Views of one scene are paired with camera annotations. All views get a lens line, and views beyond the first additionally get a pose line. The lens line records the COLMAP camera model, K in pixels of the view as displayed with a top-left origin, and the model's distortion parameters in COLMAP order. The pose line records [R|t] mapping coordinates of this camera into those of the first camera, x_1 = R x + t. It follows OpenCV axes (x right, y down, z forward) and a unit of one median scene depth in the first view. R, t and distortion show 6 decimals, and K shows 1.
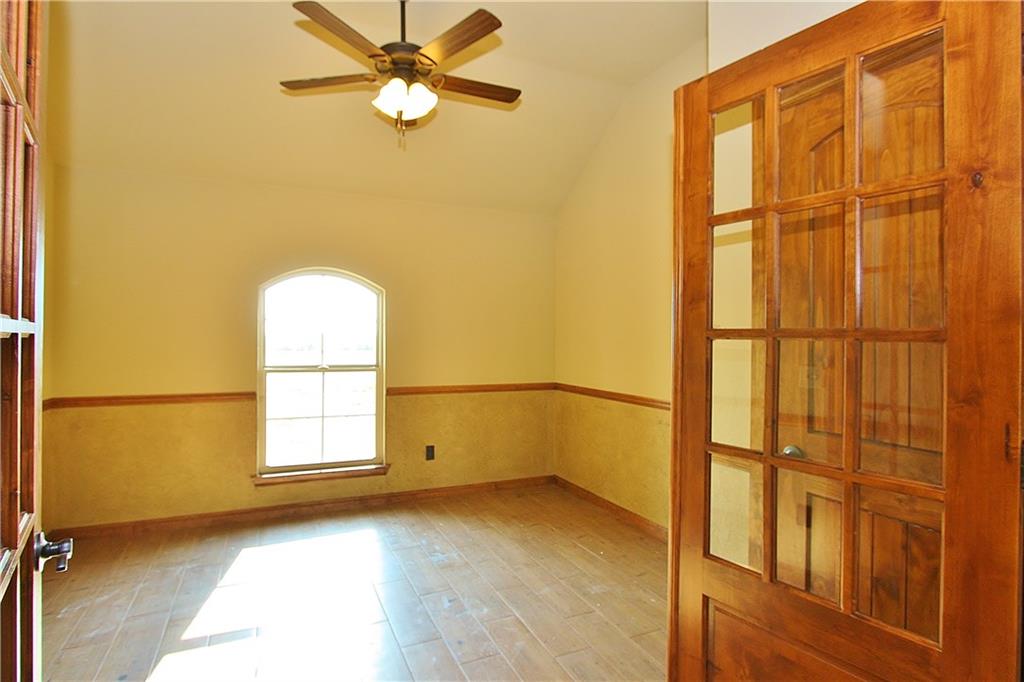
lens RADIAL K [[539.9, 0, 514.5], [0, 539.9, 335.6], [0, 0, 1]] dist [0.001273, 0.000078]
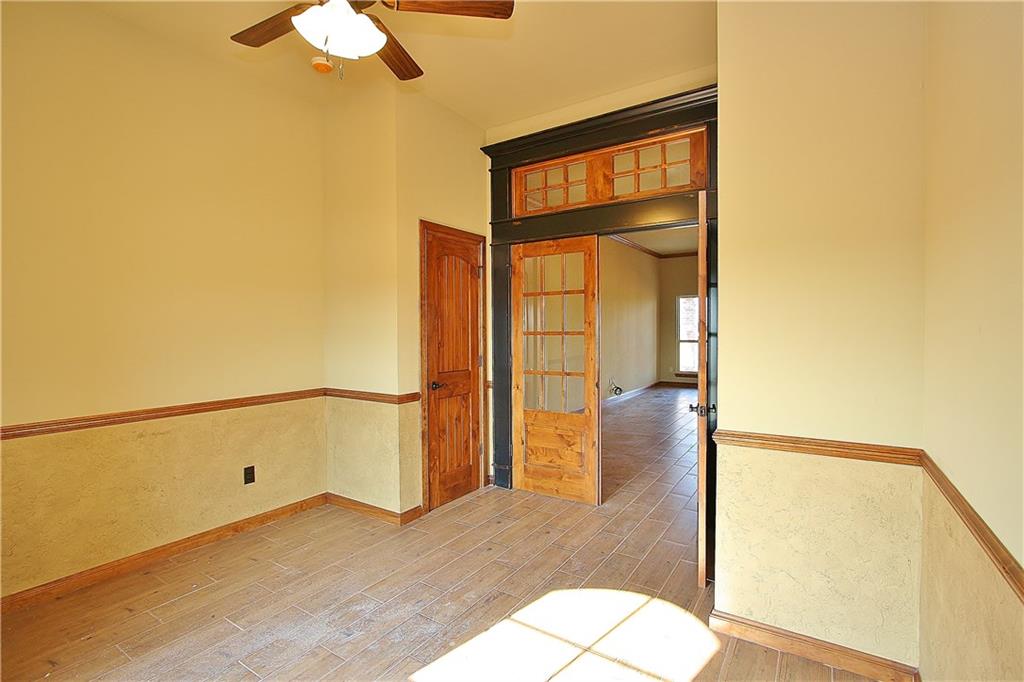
lens RADIAL K [[474.7, 0, 513.6], [0, 474.7, 337.6], [0, 0, 1]] dist [-0.021894, 0.003752]
pose [[-0.540033, -0.011585, 0.841564, -0.771517], [0.001477, 0.999891, 0.014713, -0.009168], [-0.841643, 0.009188, -0.539956, 1.001850]]
